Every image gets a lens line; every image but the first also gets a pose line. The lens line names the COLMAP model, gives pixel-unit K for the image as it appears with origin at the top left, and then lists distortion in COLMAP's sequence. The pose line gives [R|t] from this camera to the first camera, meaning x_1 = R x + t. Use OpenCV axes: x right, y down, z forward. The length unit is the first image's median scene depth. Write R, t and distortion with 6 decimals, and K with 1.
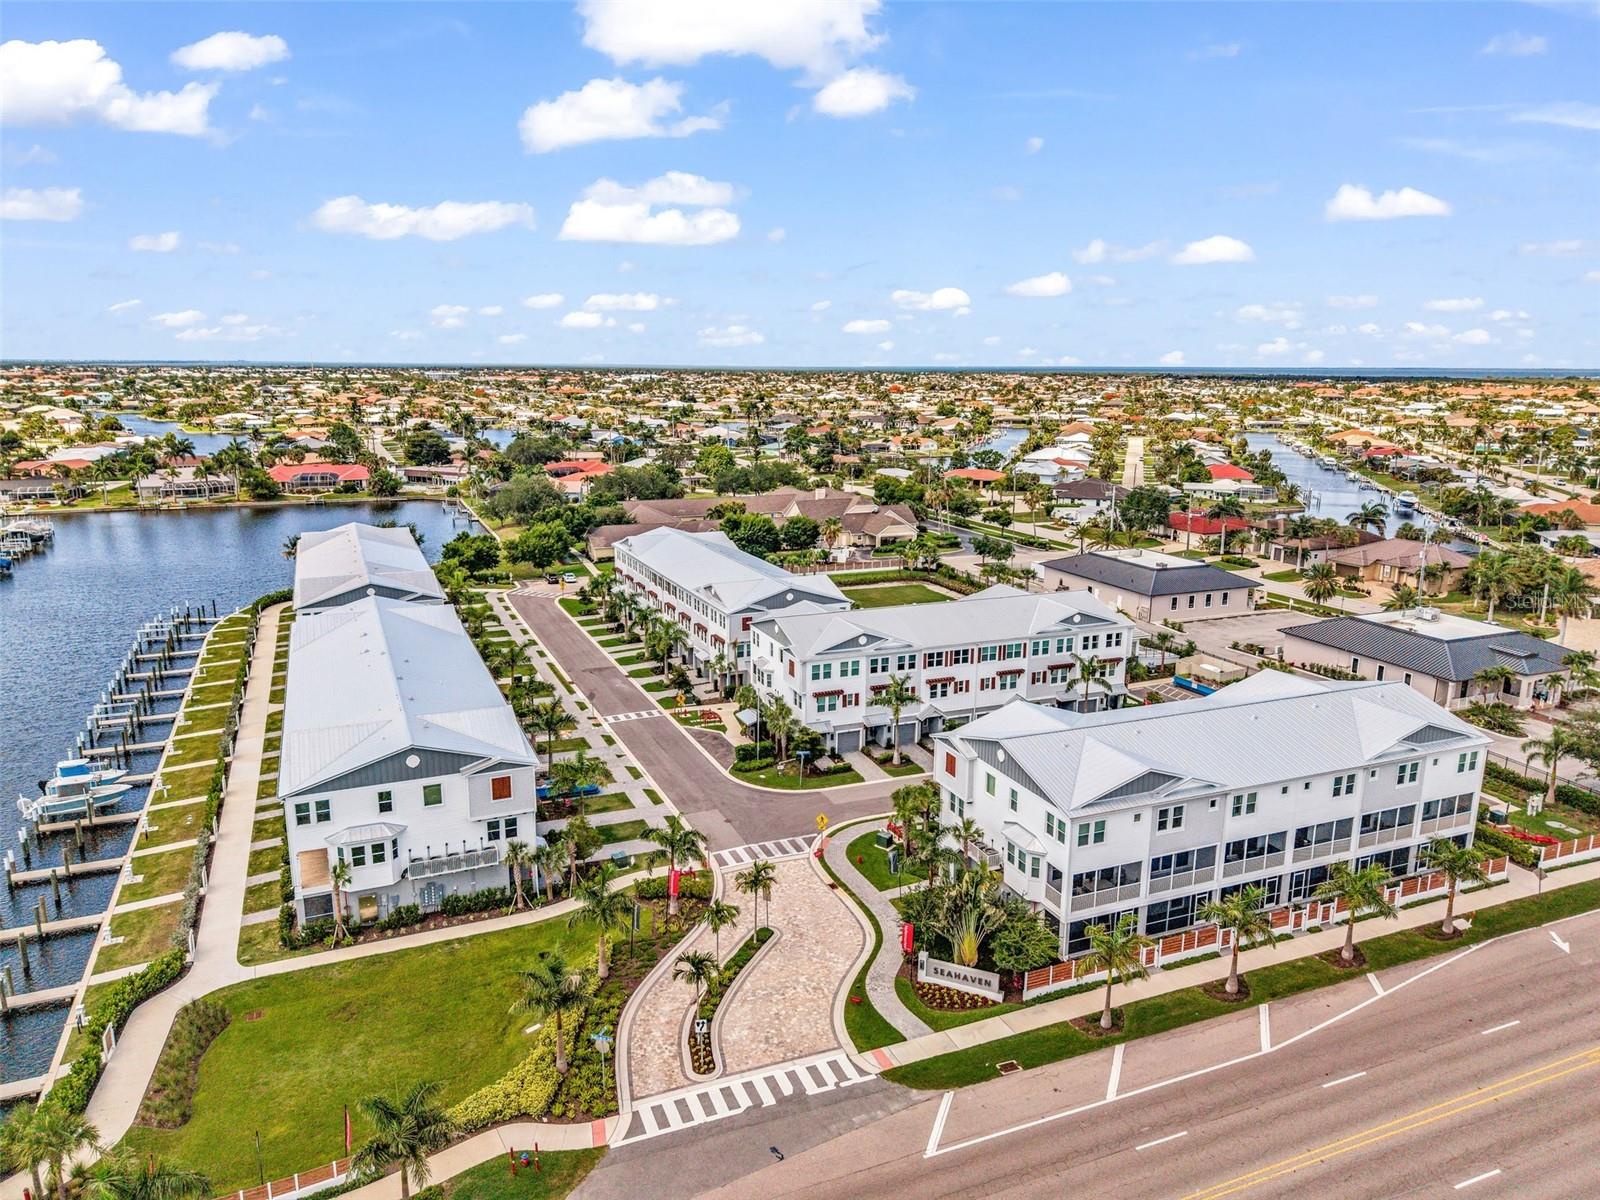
lens RADIAL K [[1067.7, 0, 800.0], [0, 1067.7, 600.0], [0, 0, 1]] dist [0.034310, -0.035965]
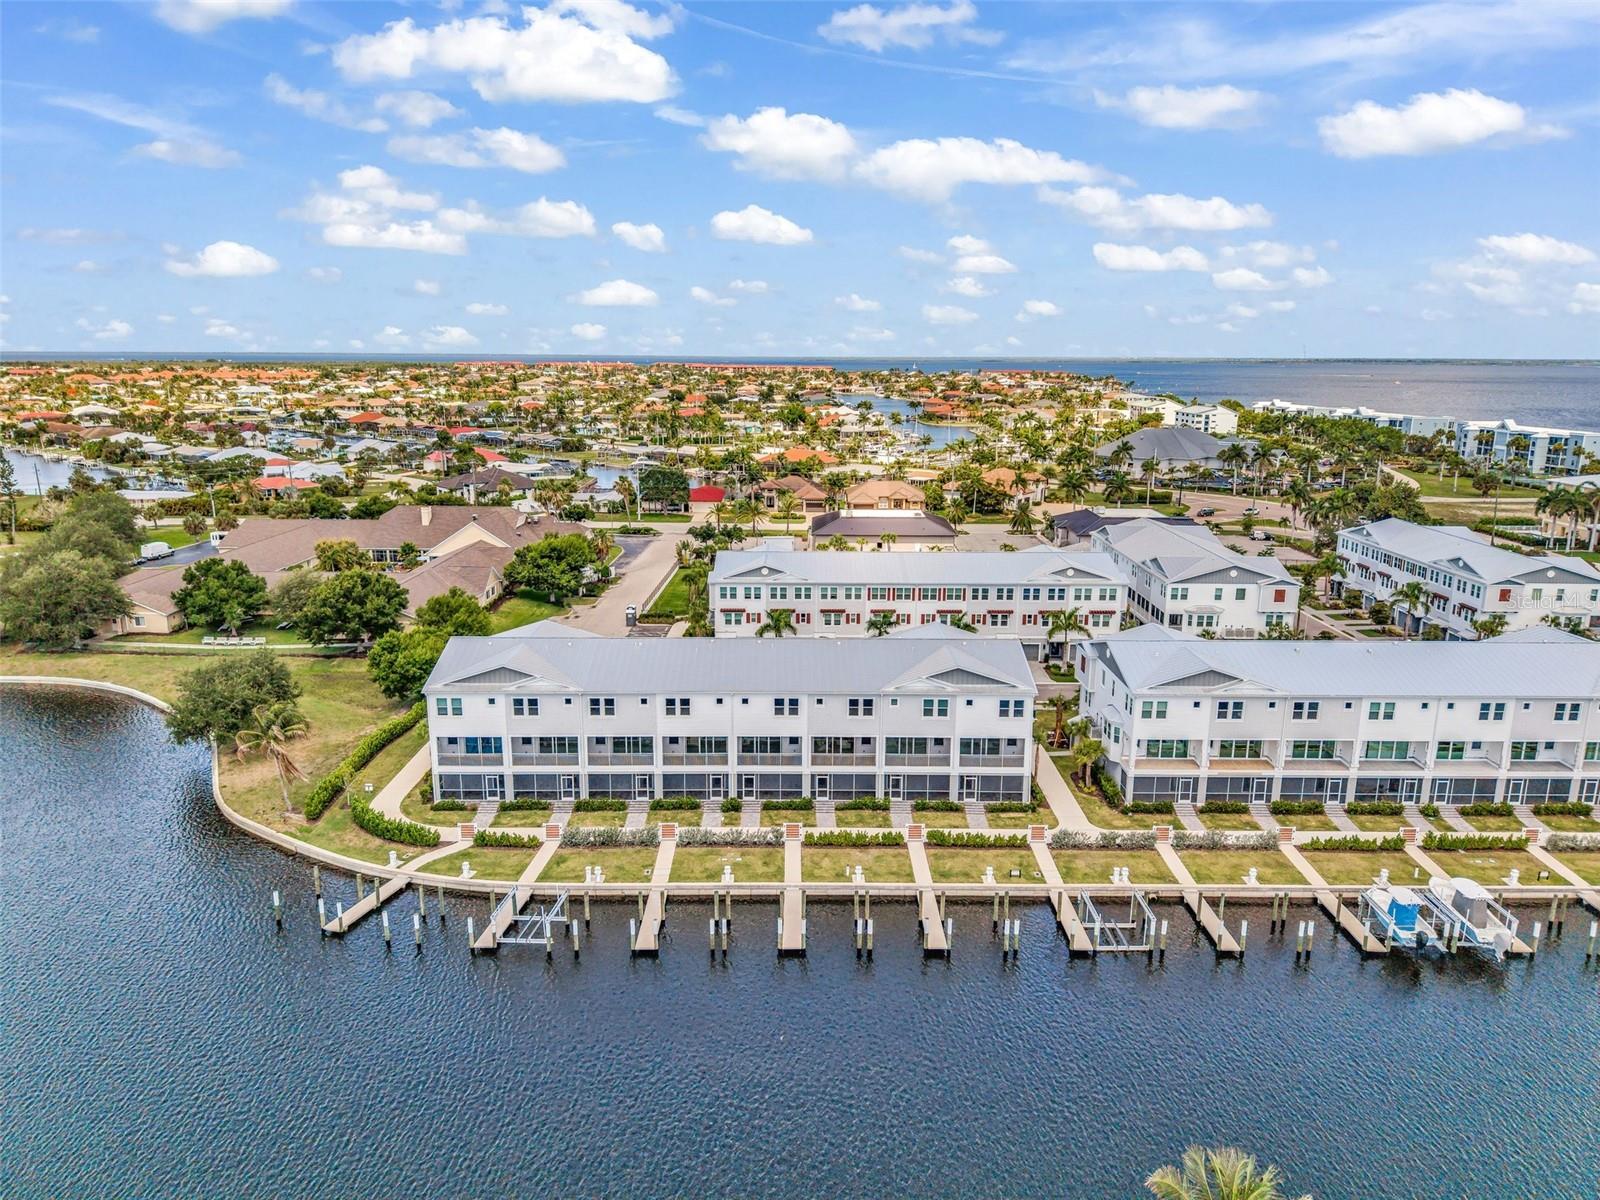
lens RADIAL K [[1067.7, 0, 800.0], [0, 1067.7, 600.0], [0, 0, 1]] dist [0.034310, -0.035965]
pose [[-0.402820, 0.193765, -0.894534, 2.345542], [-0.205538, 0.933223, 0.294702, -0.210779], [0.891902, 0.302573, -0.336095, 1.068261]]
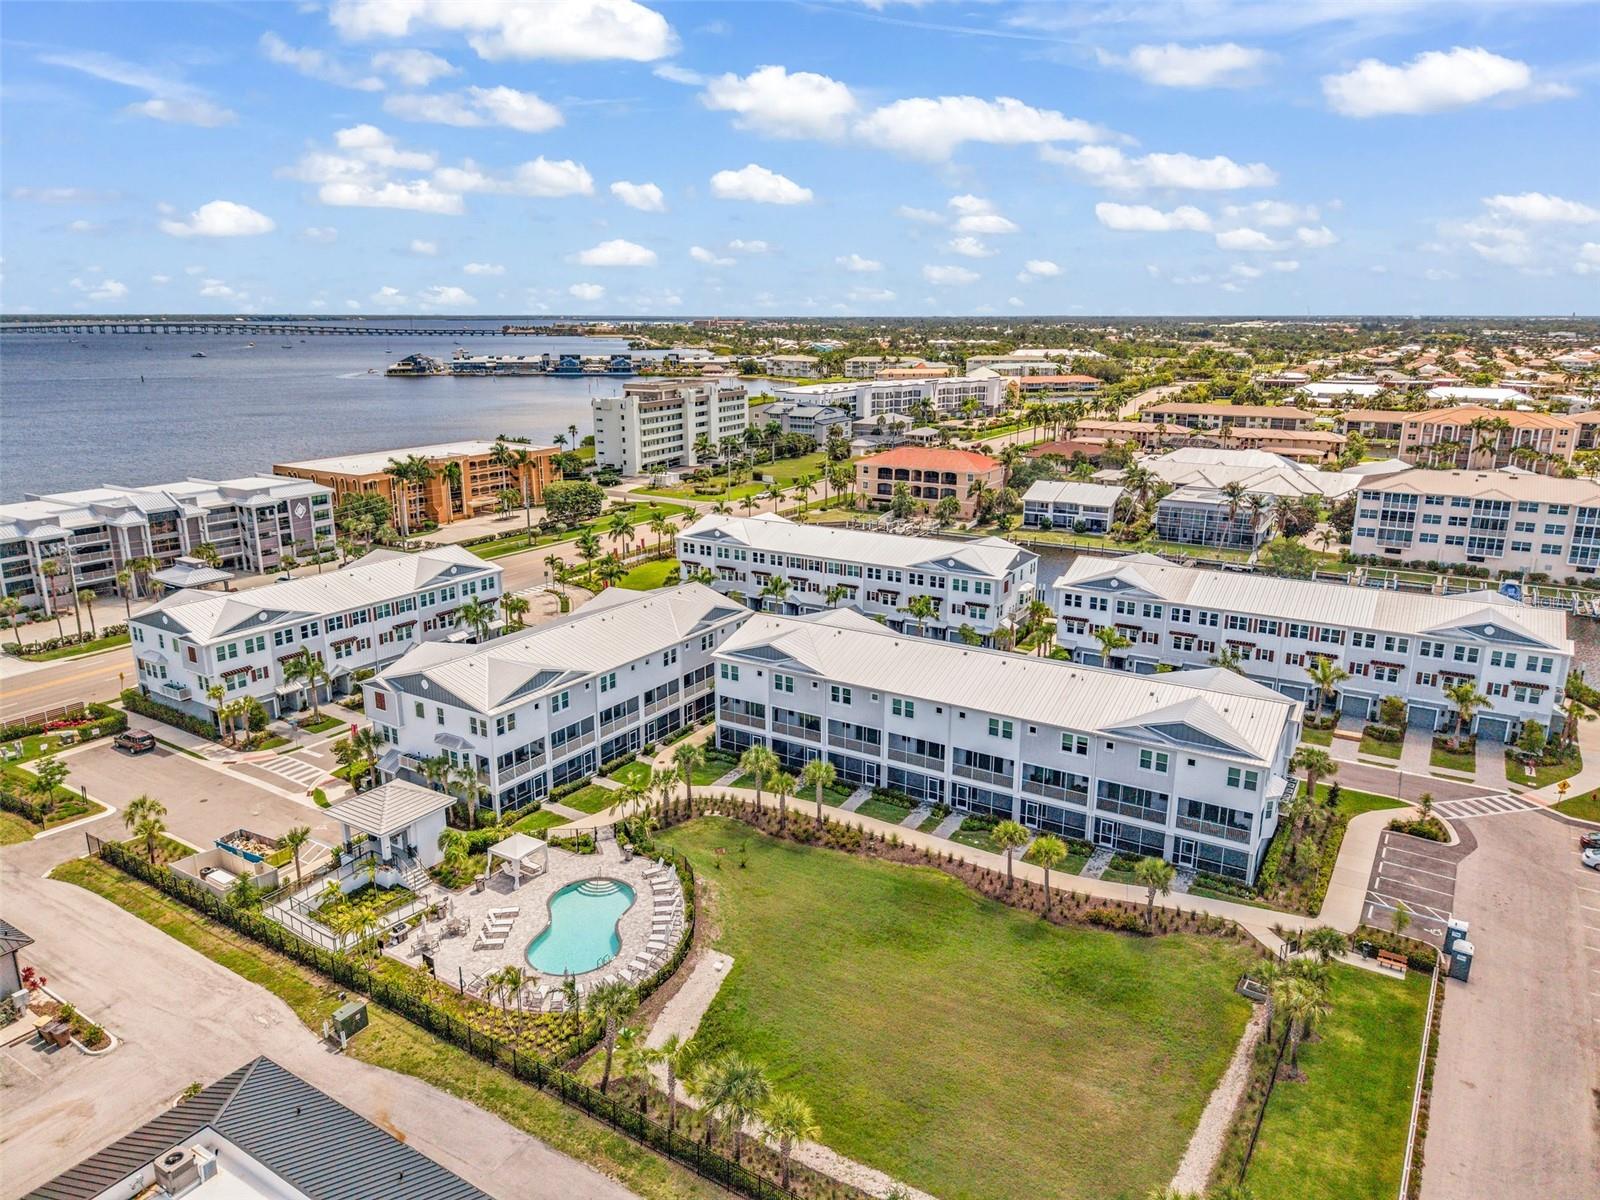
lens RADIAL K [[1067.7, 0, 800.0], [0, 1067.7, 600.0], [0, 0, 1]] dist [0.034310, -0.035965]
pose [[0.819551, -0.154953, 0.551657, -0.121207], [0.129440, 0.987921, 0.085195, -0.002546], [-0.558195, 0.001585, 0.829709, -0.270024]]
